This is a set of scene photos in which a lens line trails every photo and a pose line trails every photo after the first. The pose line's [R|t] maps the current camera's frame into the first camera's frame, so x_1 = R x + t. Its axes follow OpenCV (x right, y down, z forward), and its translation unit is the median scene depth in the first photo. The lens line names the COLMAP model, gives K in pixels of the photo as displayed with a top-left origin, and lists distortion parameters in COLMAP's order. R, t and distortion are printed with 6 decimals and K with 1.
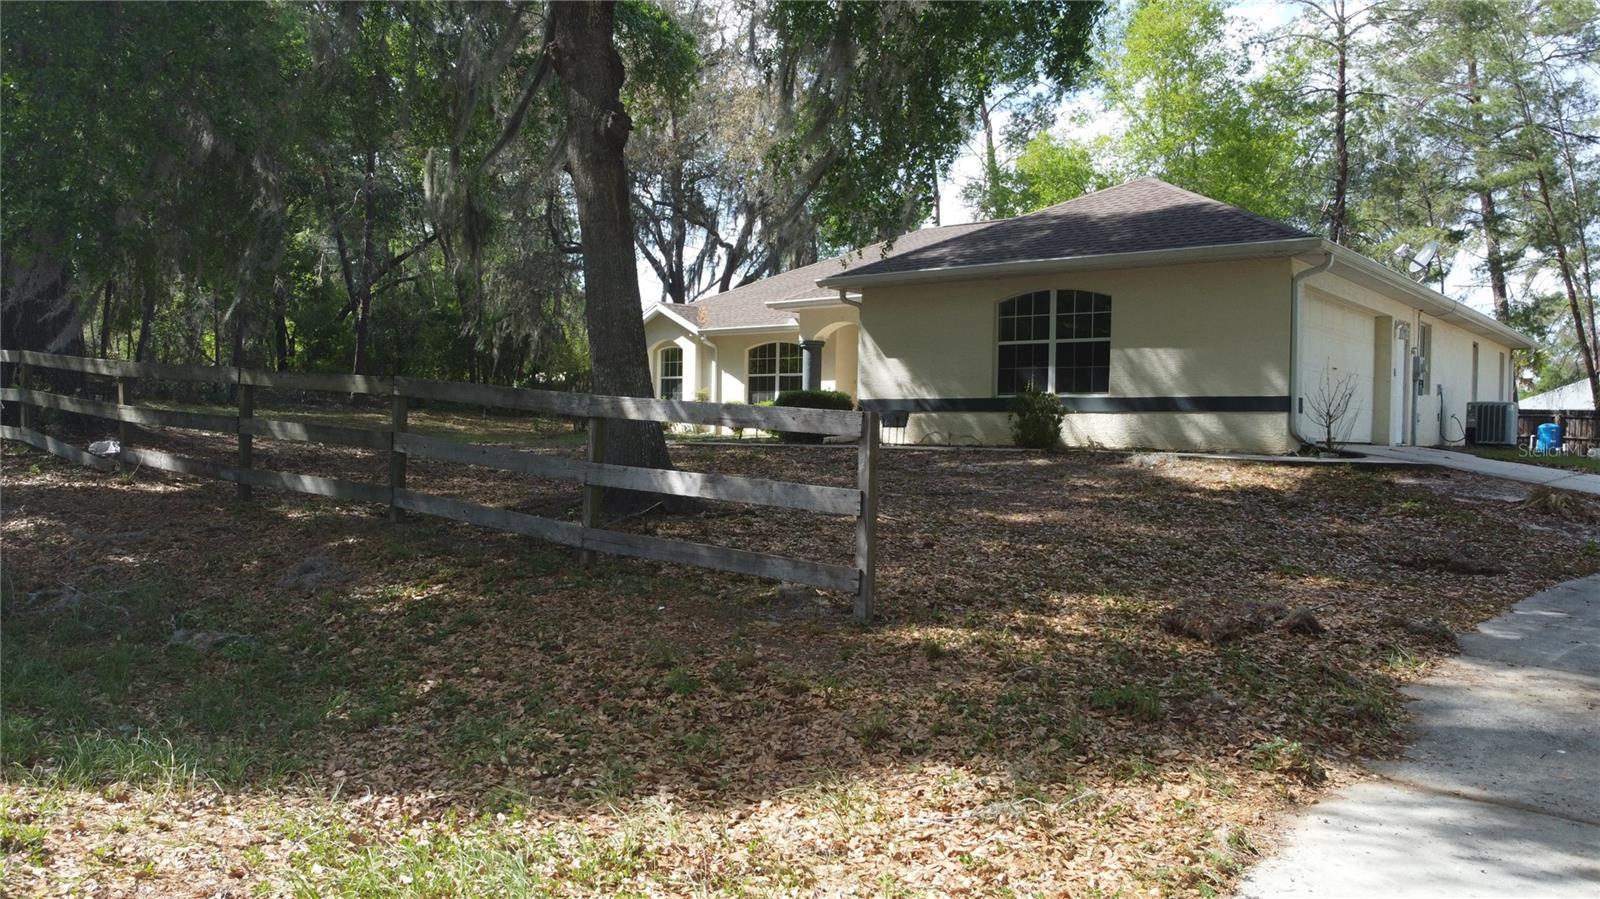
lens RADIAL K [[1217.1, 0, 800.0], [0, 1217.1, 449.5], [0, 0, 1]] dist [0.002359, -0.003261]
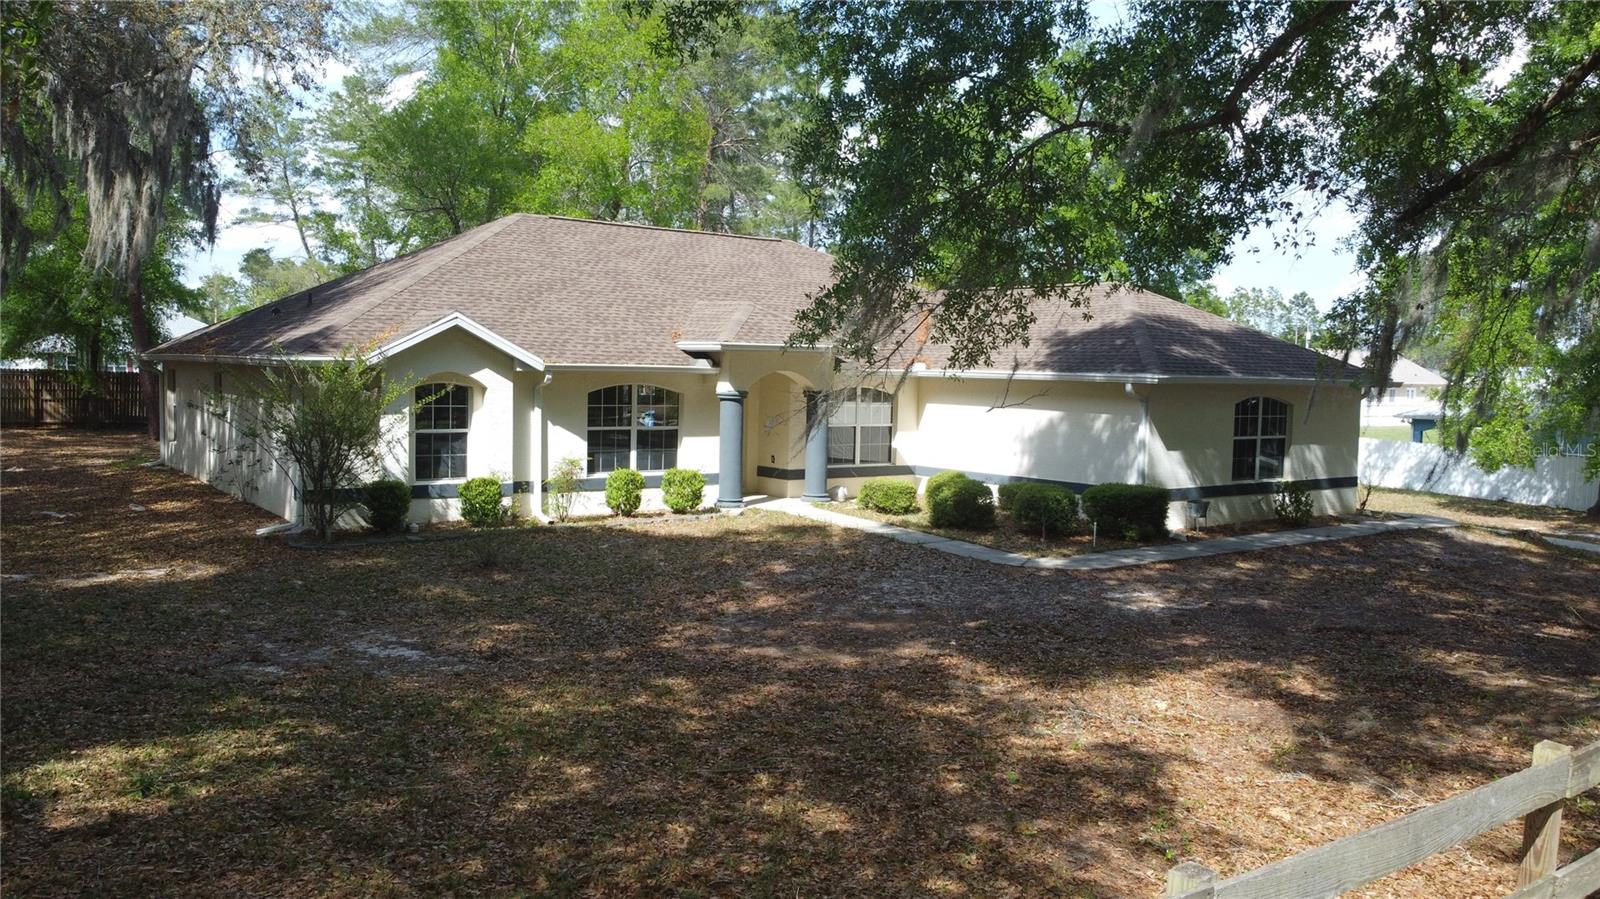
lens RADIAL K [[1217.1, 0, 800.0], [0, 1217.1, 449.5], [0, 0, 1]] dist [0.002359, -0.003261]
pose [[0.260475, -0.080057, 0.962156, -1.042079], [-0.008527, 0.996327, 0.085209, -0.165375], [-0.965443, -0.030399, 0.258836, 1.042234]]
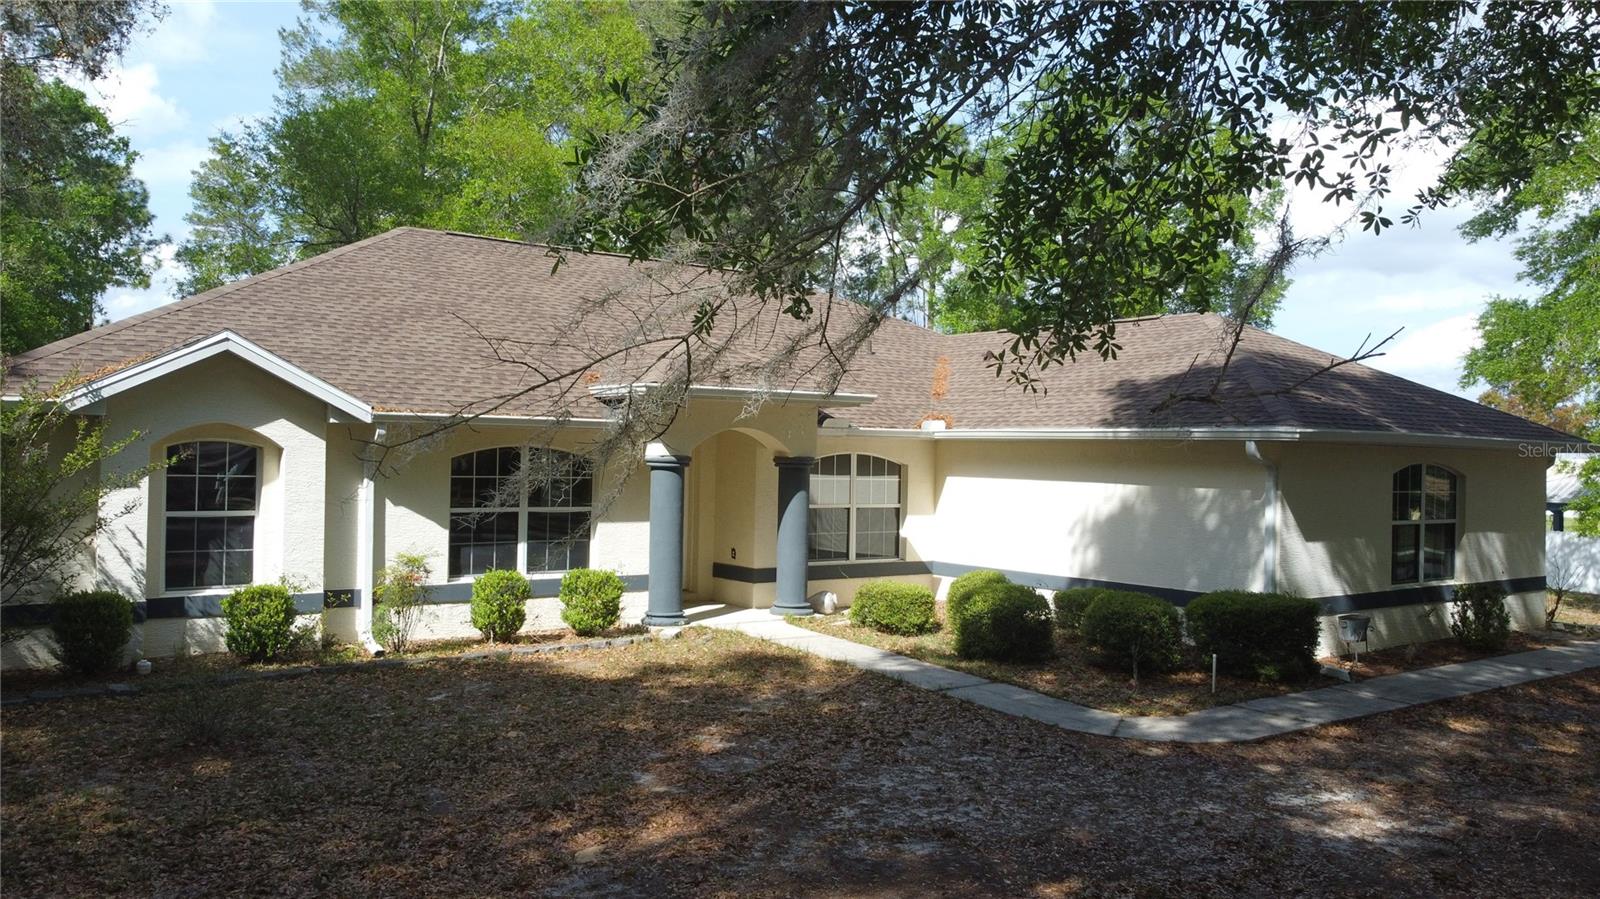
lens RADIAL K [[1217.1, 0, 800.0], [0, 1217.1, 449.5], [0, 0, 1]] dist [0.002359, -0.003261]
pose [[0.270551, -0.012719, 0.962622, -0.704770], [-0.006100, 0.999870, 0.014925, -0.139567], [-0.962686, -0.009910, 0.270438, 1.102128]]
